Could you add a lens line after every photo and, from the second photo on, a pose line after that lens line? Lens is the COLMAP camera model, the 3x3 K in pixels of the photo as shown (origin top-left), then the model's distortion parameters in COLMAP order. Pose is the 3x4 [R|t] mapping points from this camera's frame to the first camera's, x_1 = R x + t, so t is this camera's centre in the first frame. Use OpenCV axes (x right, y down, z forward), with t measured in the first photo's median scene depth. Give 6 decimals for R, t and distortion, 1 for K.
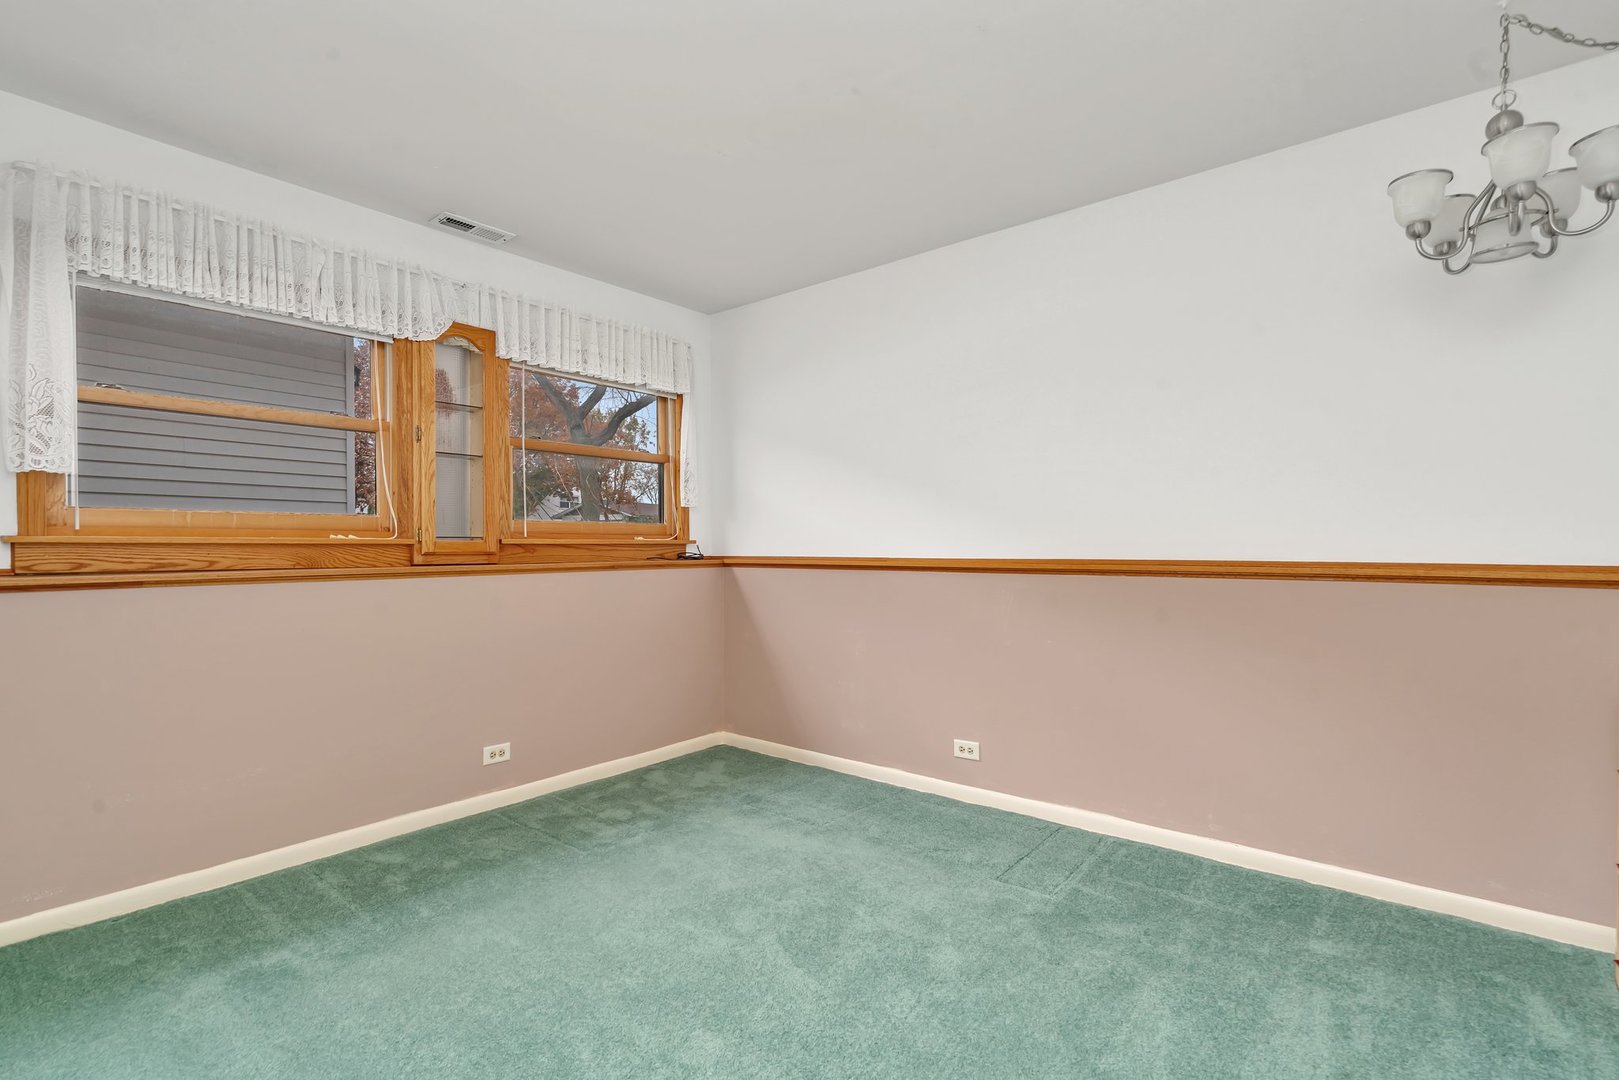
lens RADIAL K [[756.1, 0, 810.0], [0, 756.1, 538.4], [0, 0, 1]] dist [-0.008715, 0.005469]
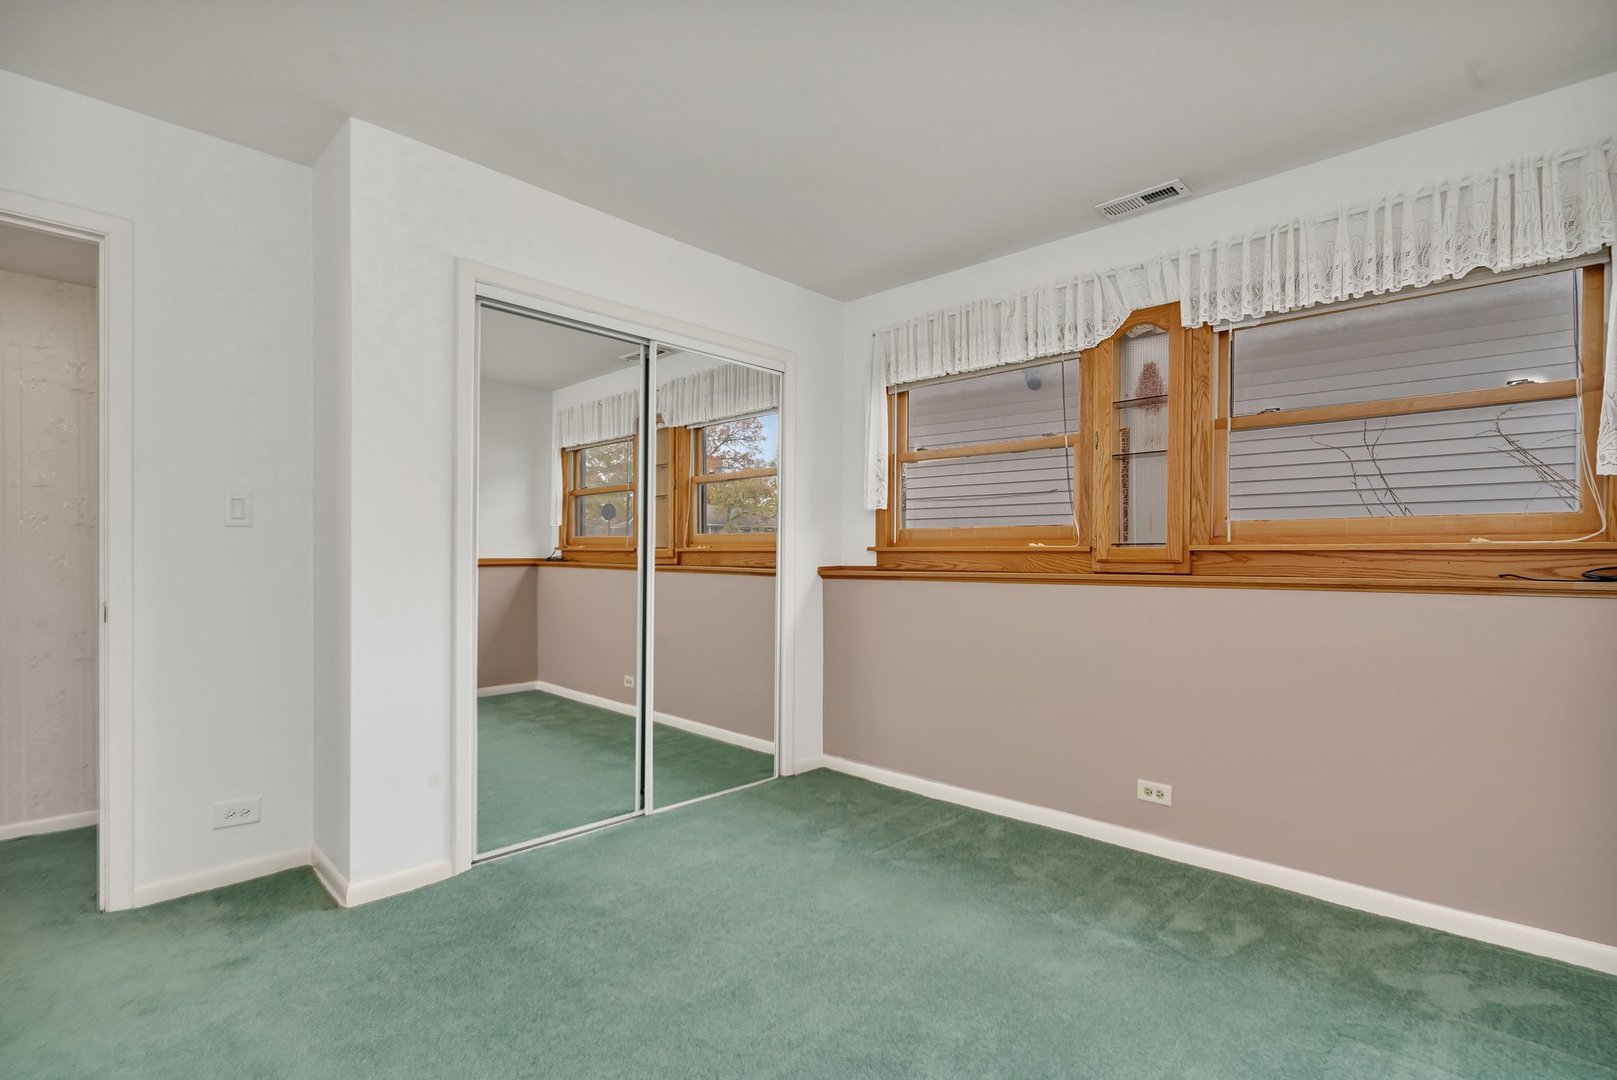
lens RADIAL K [[755.1, 0, 808.7], [0, 755.1, 553.0], [0, 0, 1]] dist [-0.008715, 0.005469]
pose [[-0.071069, 0.001349, -0.997471, 0.492199], [0.011293, 0.999936, 0.000548, 0.004969], [0.997407, -0.011226, -0.071079, 0.687026]]
